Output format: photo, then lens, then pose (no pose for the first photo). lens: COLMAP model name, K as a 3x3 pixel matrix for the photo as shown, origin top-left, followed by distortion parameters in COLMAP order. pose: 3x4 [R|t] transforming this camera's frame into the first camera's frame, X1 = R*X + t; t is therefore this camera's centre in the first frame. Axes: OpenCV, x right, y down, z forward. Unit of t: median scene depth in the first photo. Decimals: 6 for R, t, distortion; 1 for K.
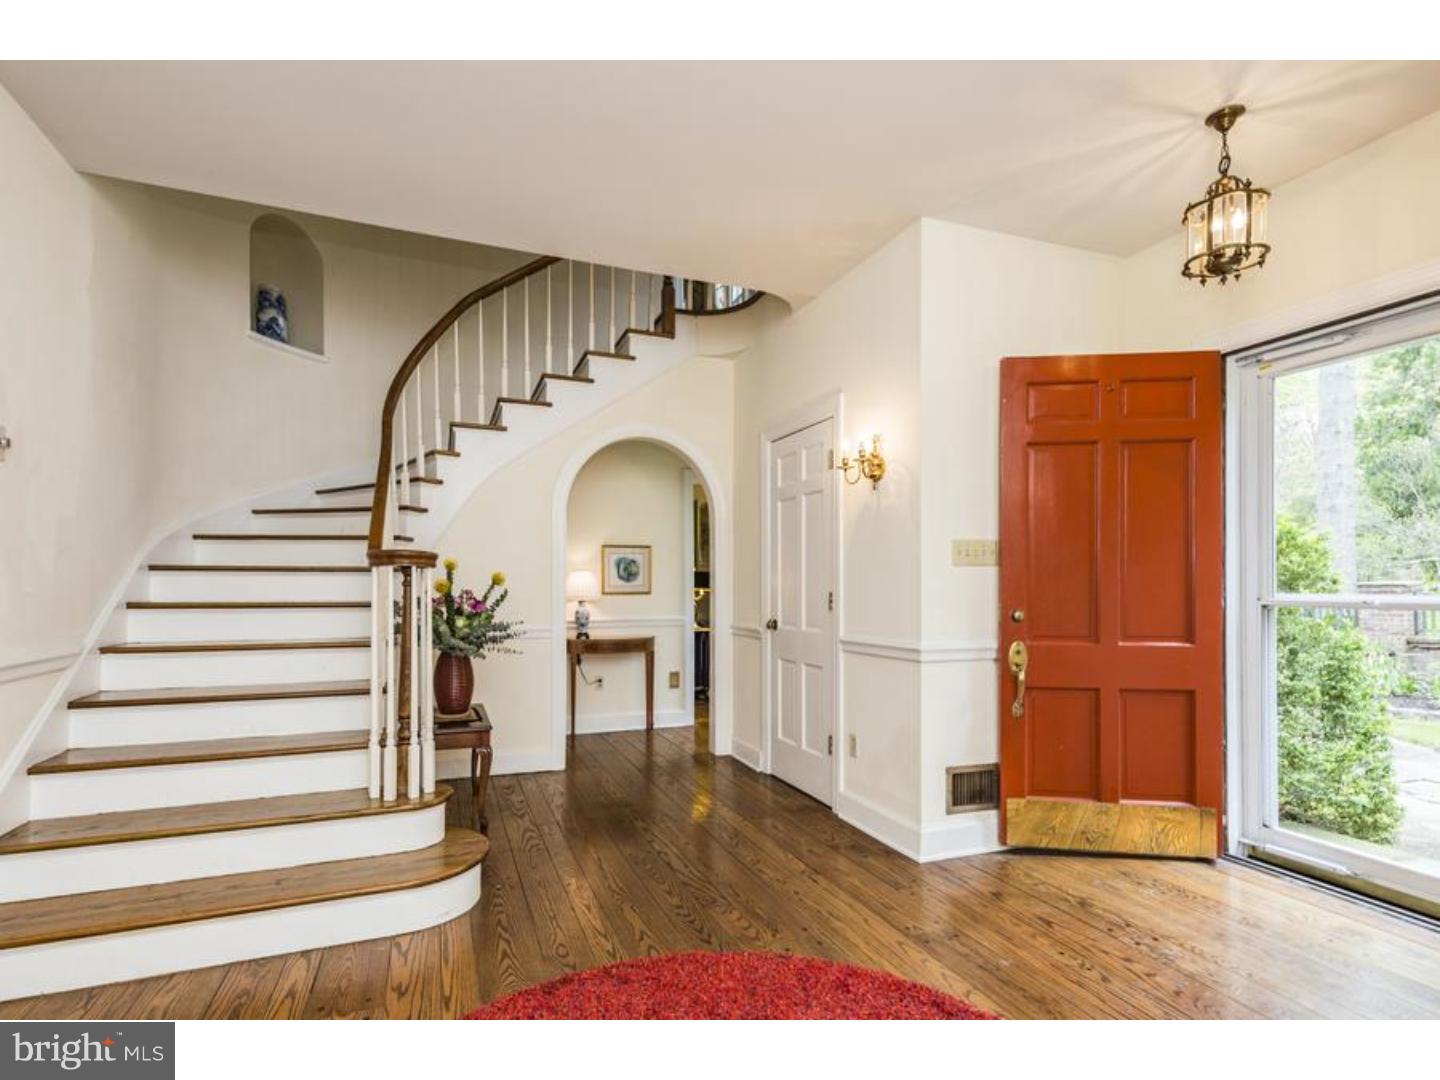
lens RADIAL K [[717.1, 0, 718.5], [0, 717.1, 589.2], [0, 0, 1]] dist [0.001077, 0.000402]
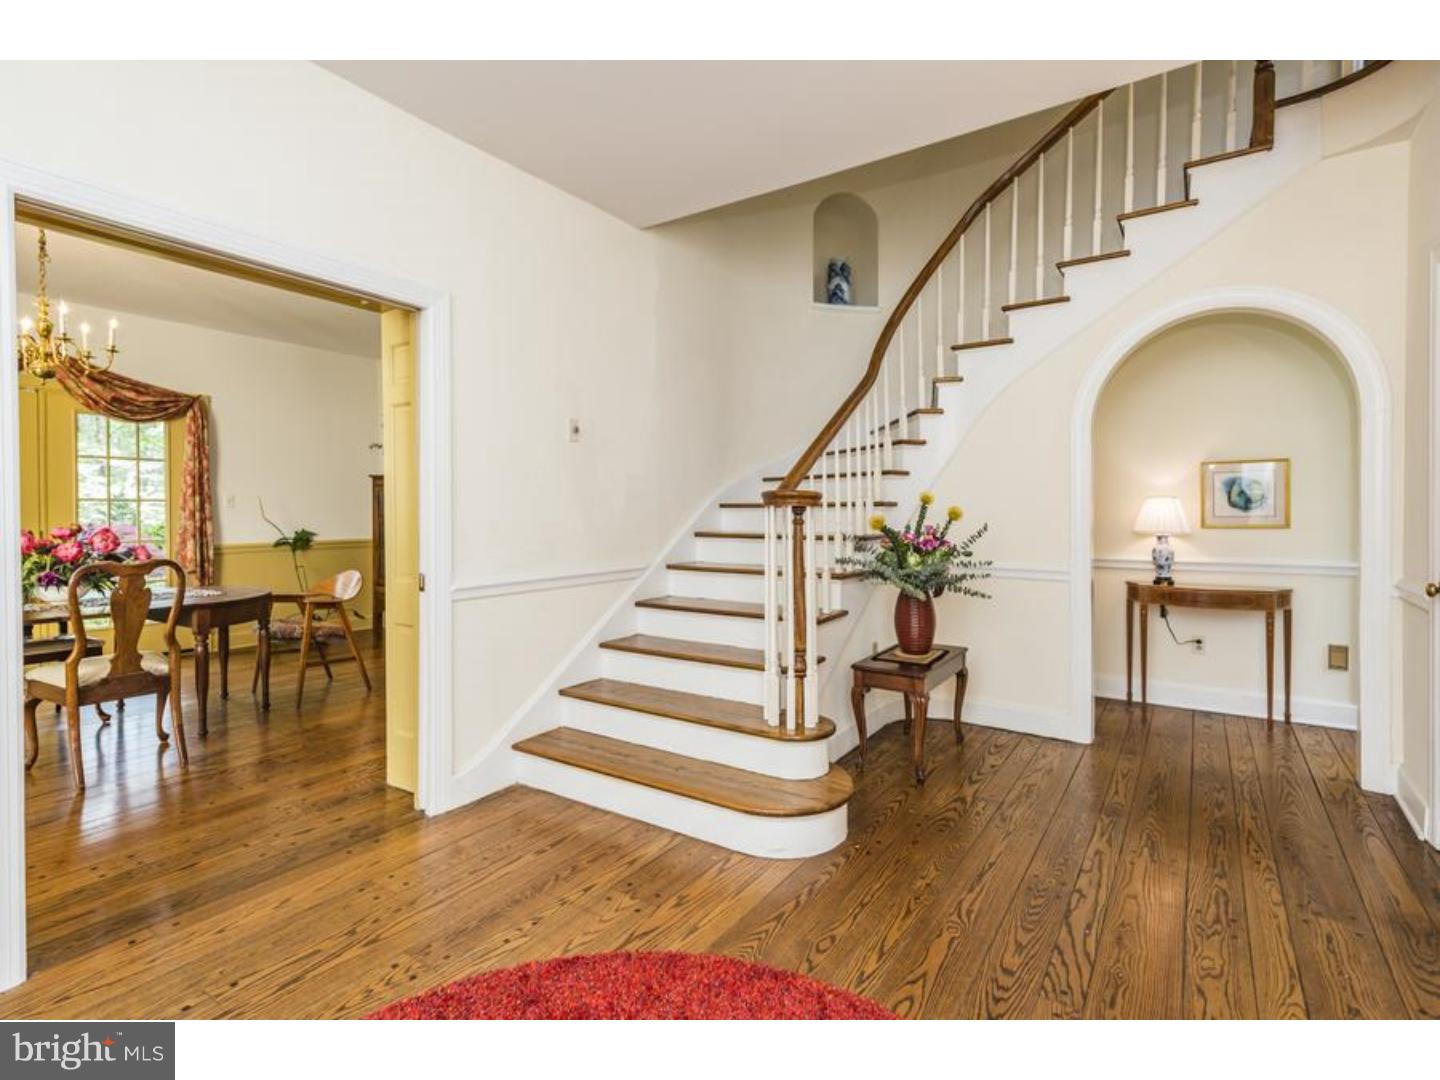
lens RADIAL K [[699.3, 0, 720.0], [0, 699.3, 529.6], [0, 0, 1]] dist [0.001753, 0.000361]
pose [[0.556079, 0.019435, -0.830902, 0.217417], [0.001924, 0.999694, 0.024671, -0.013123], [0.831127, -0.015317, 0.555871, 0.223017]]
